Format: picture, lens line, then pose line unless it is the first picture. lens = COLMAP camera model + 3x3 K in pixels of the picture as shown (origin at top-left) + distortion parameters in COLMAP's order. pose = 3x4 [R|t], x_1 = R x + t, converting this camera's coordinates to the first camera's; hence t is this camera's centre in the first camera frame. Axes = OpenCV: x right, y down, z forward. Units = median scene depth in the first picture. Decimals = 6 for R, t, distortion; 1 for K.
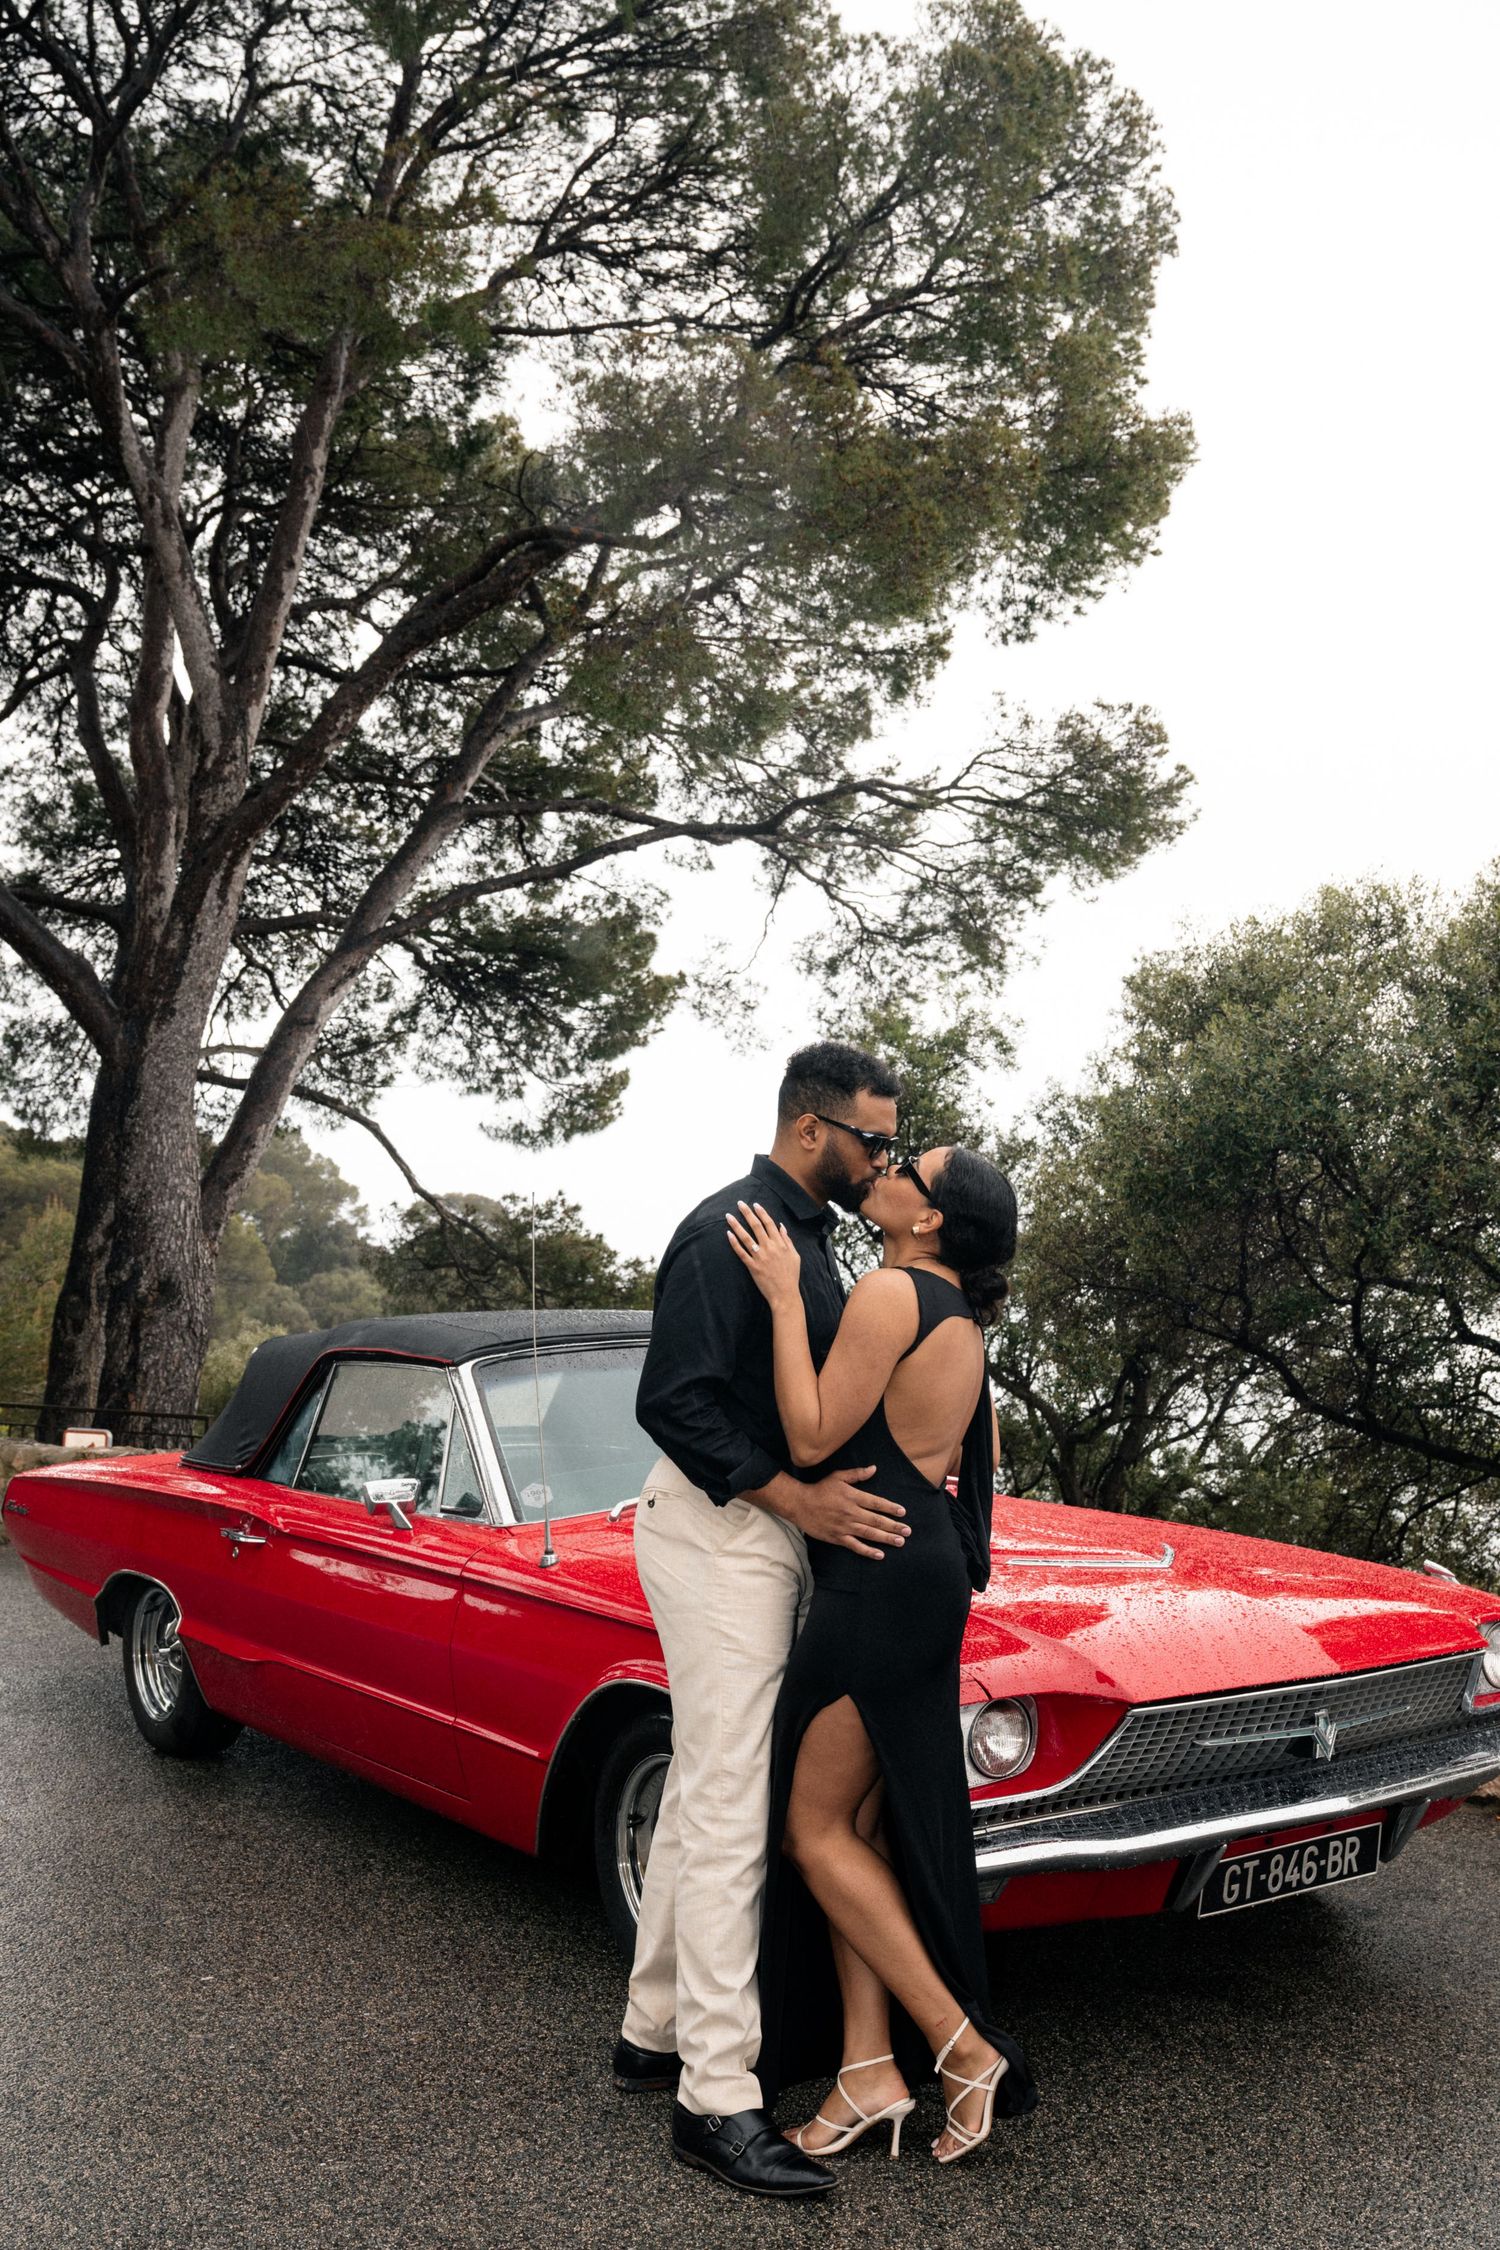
lens RADIAL K [[2144.3, 0, 747.8], [0, 2144.3, 1228.2], [0, 0, 1]] dist [-0.001268, 0.001776]
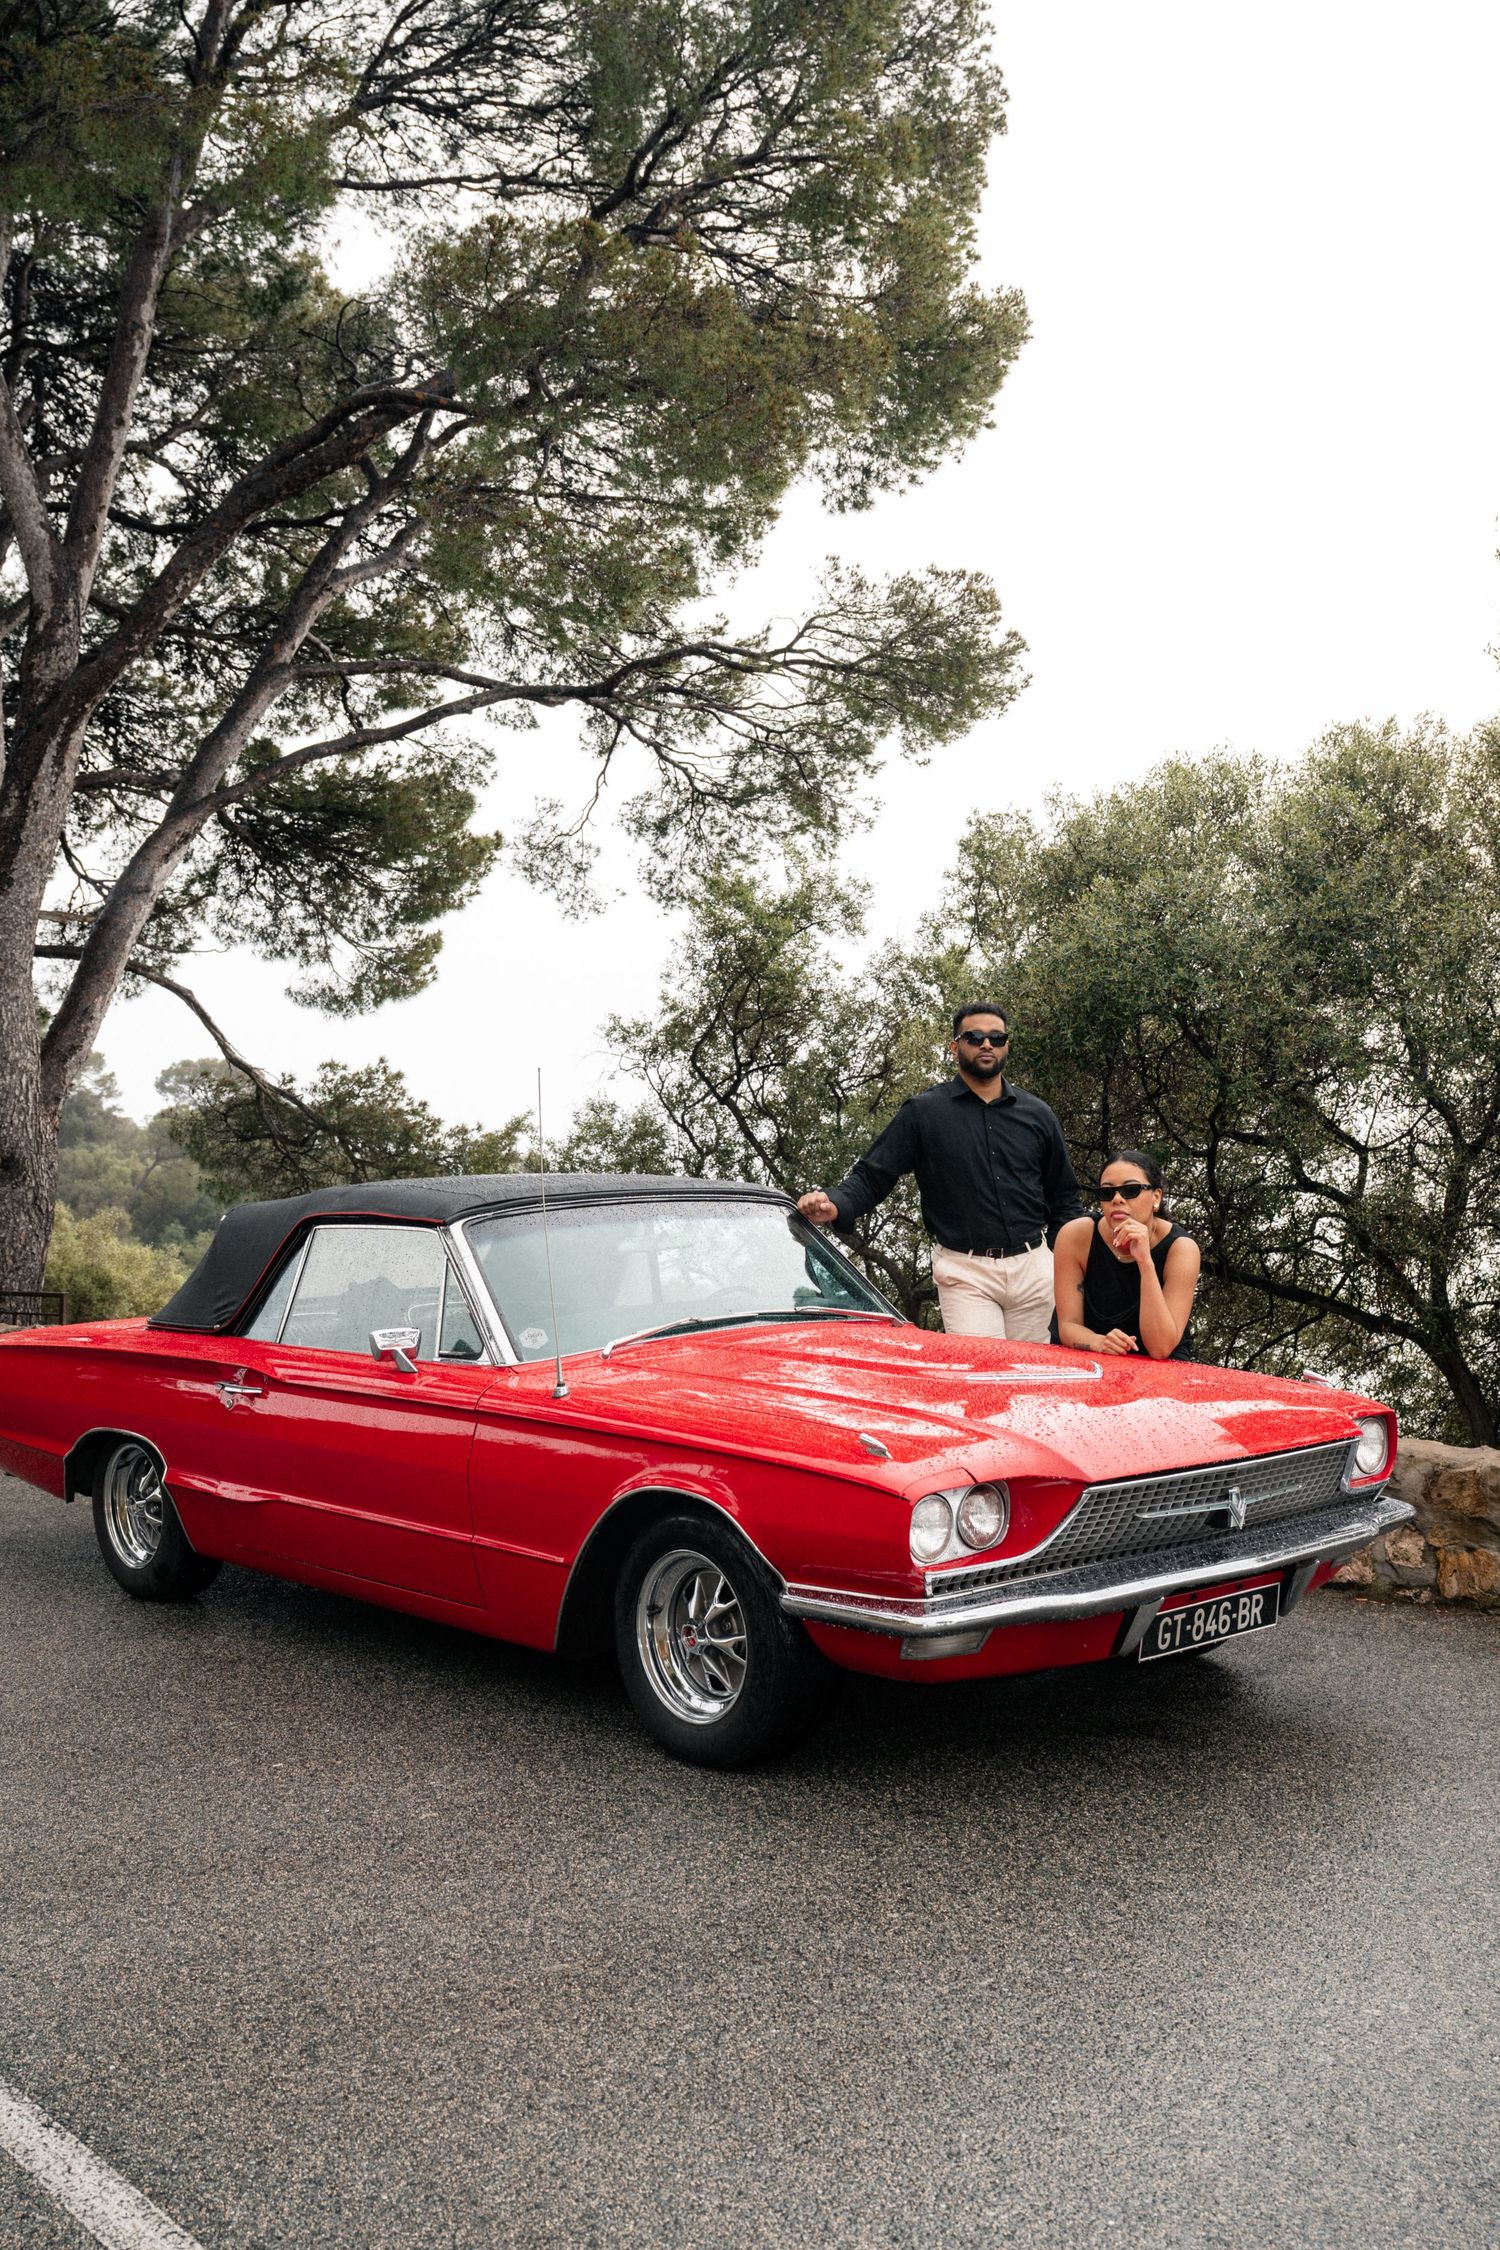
lens RADIAL K [[2386.6, 0, 750.0], [0, 2386.6, 1125.0], [0, 0, 1]] dist [0.001454, -0.018522]
pose [[0.992910, -0.017712, 0.117540, -0.056628], [0.015942, 0.999745, 0.015981, -0.002029], [-0.117793, -0.013994, 0.992940, -0.108055]]
